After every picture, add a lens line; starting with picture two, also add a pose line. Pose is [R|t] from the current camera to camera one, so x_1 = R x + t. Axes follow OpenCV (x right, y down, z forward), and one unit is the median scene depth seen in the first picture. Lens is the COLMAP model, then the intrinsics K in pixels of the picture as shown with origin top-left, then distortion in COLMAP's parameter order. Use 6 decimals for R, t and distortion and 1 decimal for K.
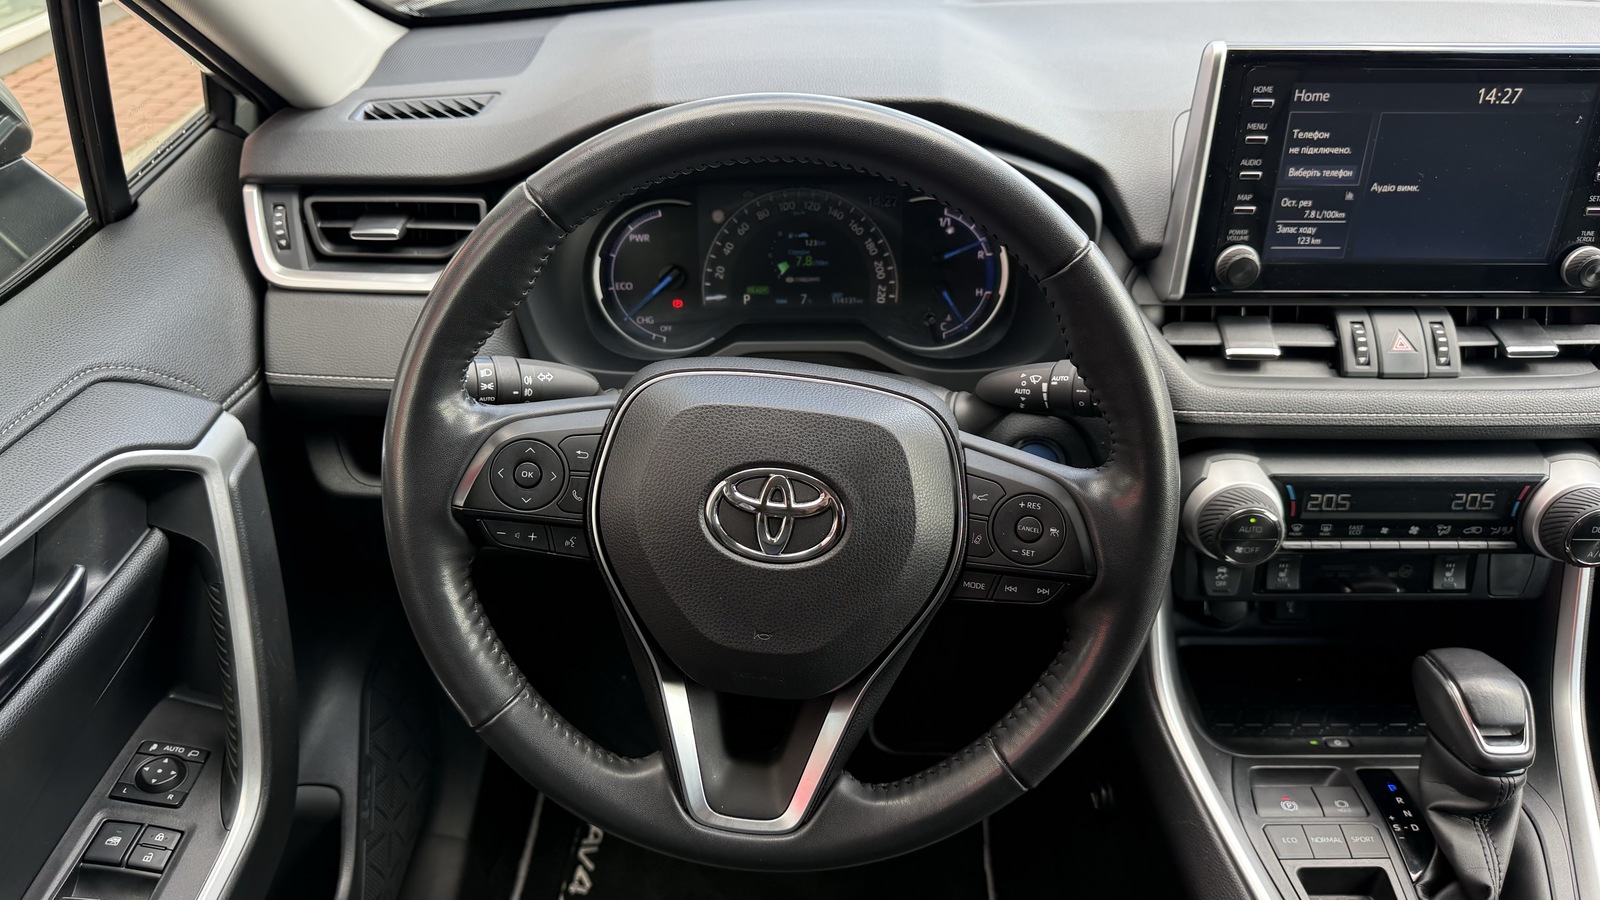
lens RADIAL K [[1133.1, 0, 800.0], [0, 1133.1, 450.0], [0, 0, 1]] dist [0.018998, -0.025278]
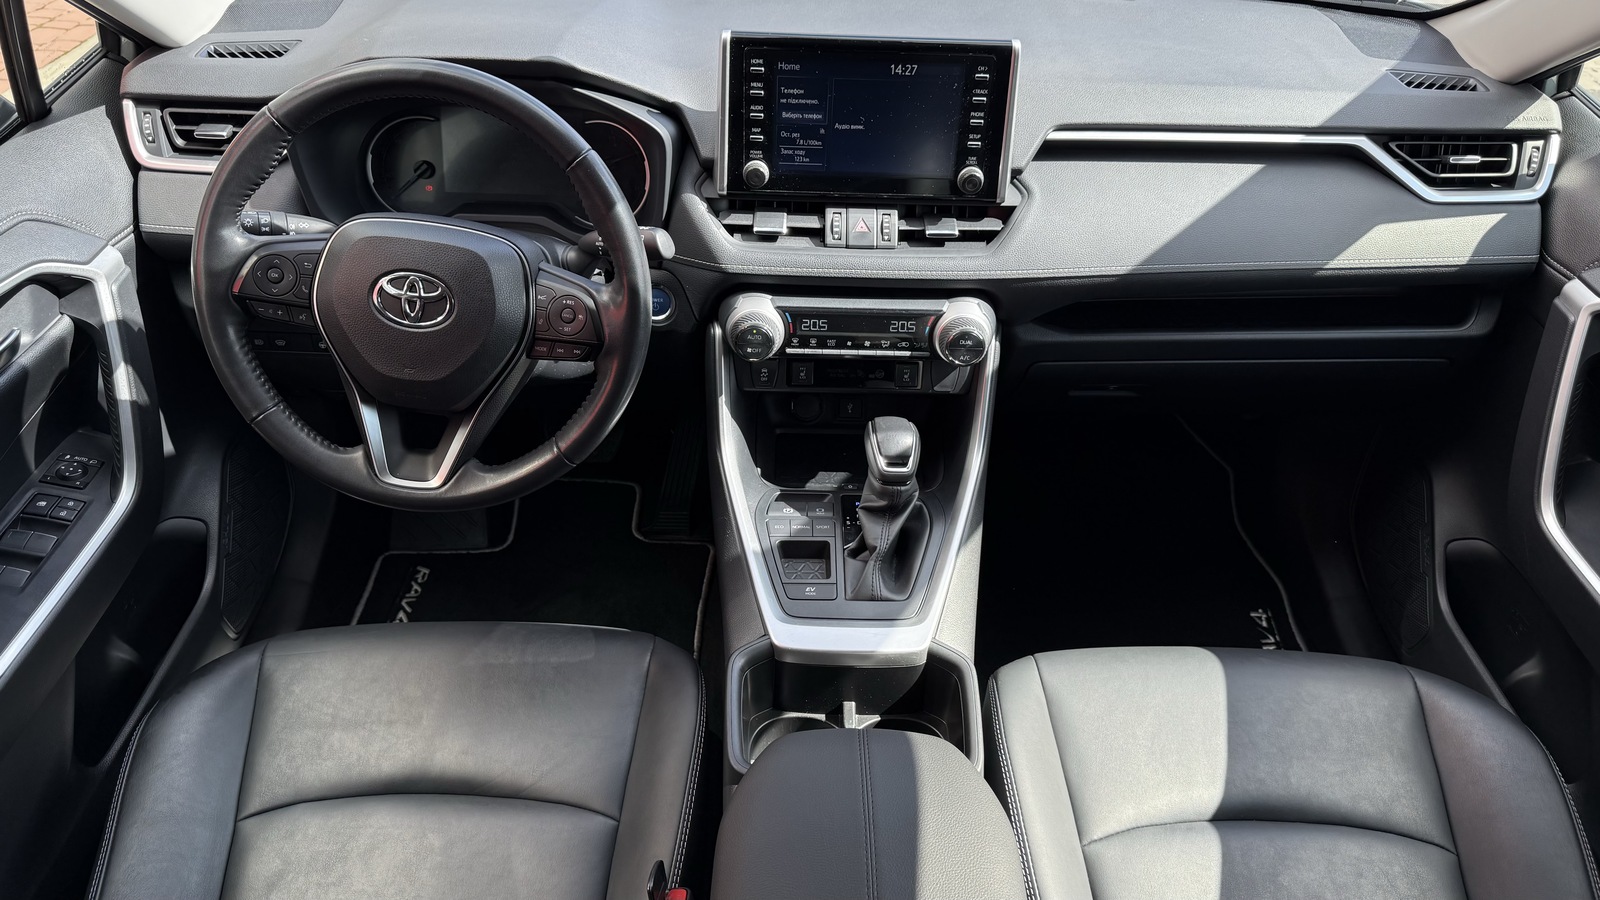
lens RADIAL K [[1116.5, 0, 800.1], [0, 1116.5, 465.2], [0, 0, 1]] dist [0.031663, -0.028153]
pose [[0.999260, 0.023172, 0.030706, 0.404850], [-0.025352, 0.997037, 0.072627, 0.130319], [-0.028932, -0.073351, 0.996886, -0.597370]]
